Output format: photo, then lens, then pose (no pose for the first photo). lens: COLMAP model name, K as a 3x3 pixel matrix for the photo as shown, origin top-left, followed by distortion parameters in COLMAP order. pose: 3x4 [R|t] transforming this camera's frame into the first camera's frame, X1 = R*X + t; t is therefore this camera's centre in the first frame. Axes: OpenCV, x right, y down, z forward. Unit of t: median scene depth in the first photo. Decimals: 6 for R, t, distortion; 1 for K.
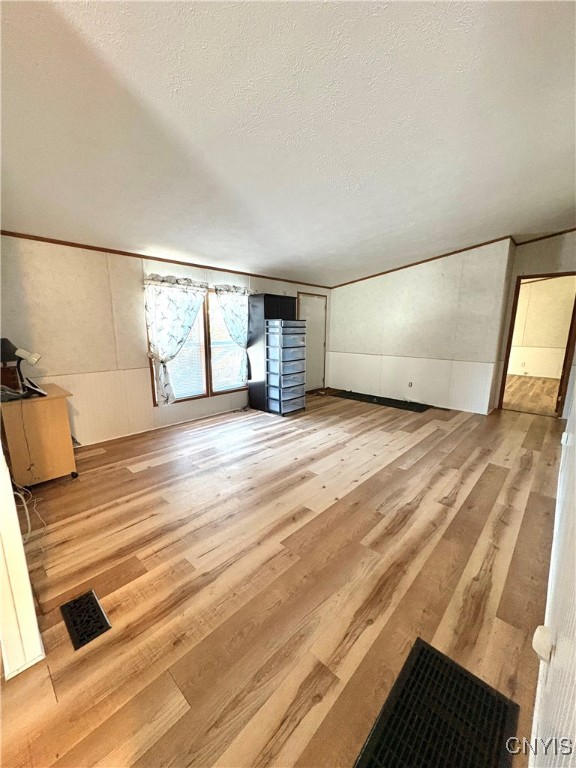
lens RADIAL K [[303.9, 0, 288.0], [0, 303.9, 384.0], [0, 0, 1]] dist [0.000475, -0.000390]
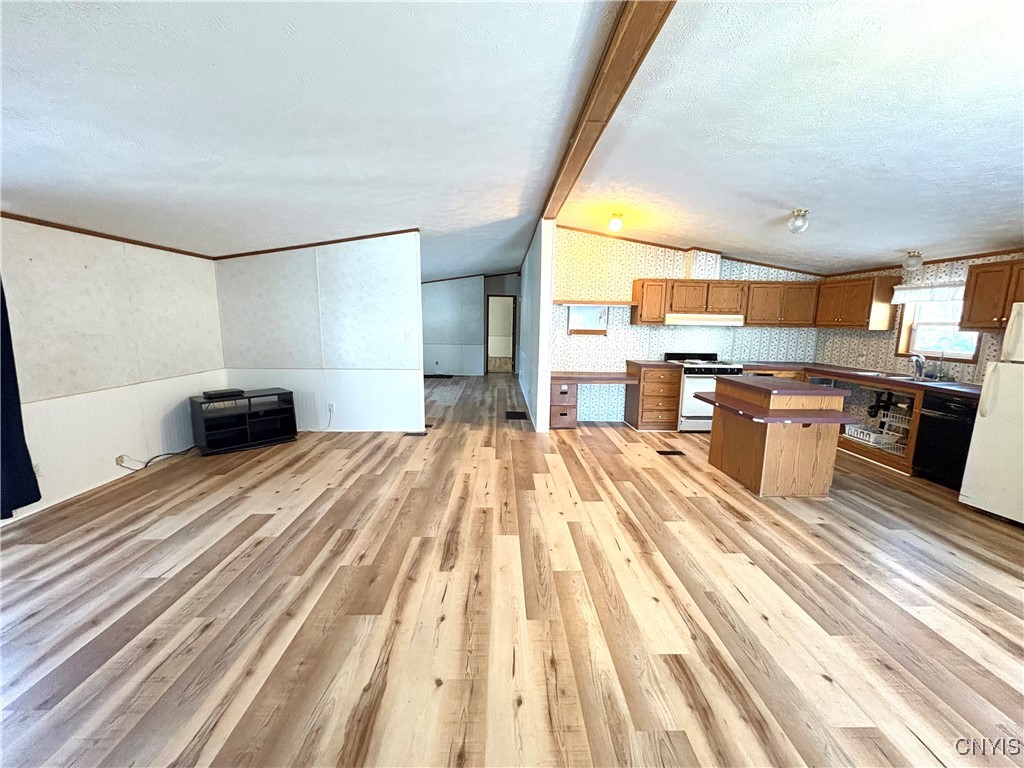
lens RADIAL K [[405.1, 0, 512.0], [0, 405.1, 384.0], [0, 0, 1]] dist [0.000475, -0.000390]
pose [[0.711930, -0.107340, 0.693999, -0.823069], [0.120537, 0.992261, 0.029820, 0.102638], [-0.691829, 0.062423, 0.719359, -0.747313]]
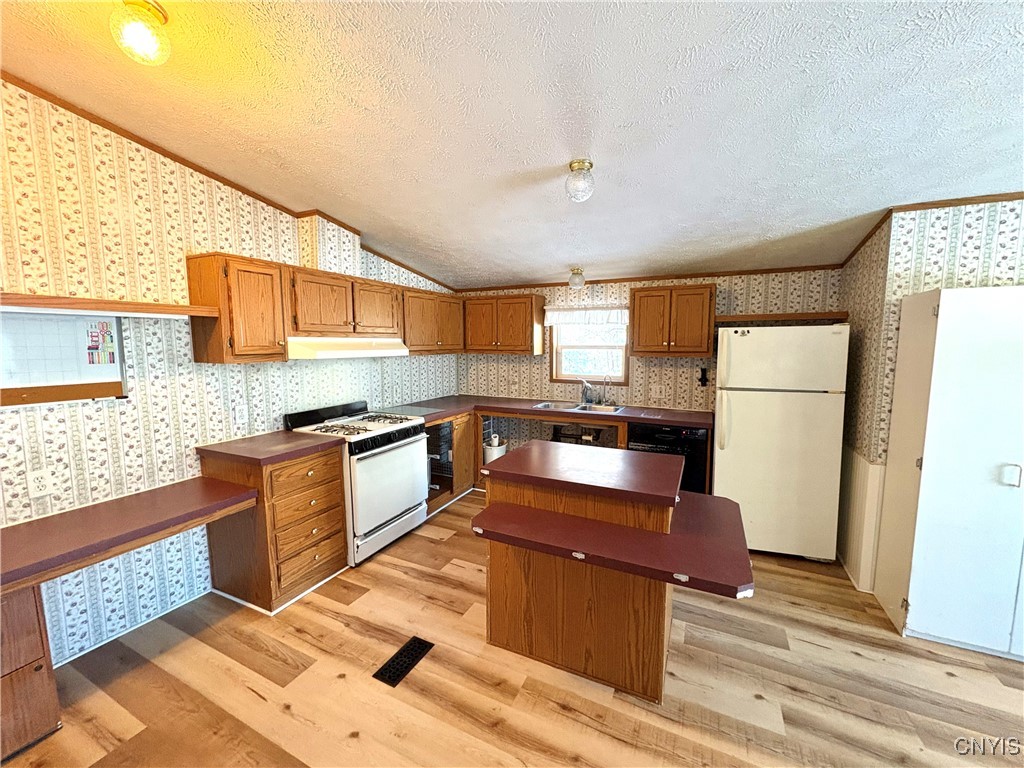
lens RADIAL K [[405.1, 0, 512.0], [0, 405.1, 384.0], [0, 0, 1]] dist [0.000475, -0.000390]
pose [[-0.291916, -0.108231, 0.950300, -0.292123], [0.173516, 0.971097, 0.163901, 0.014612], [-0.940573, 0.212738, -0.264699, -0.352803]]
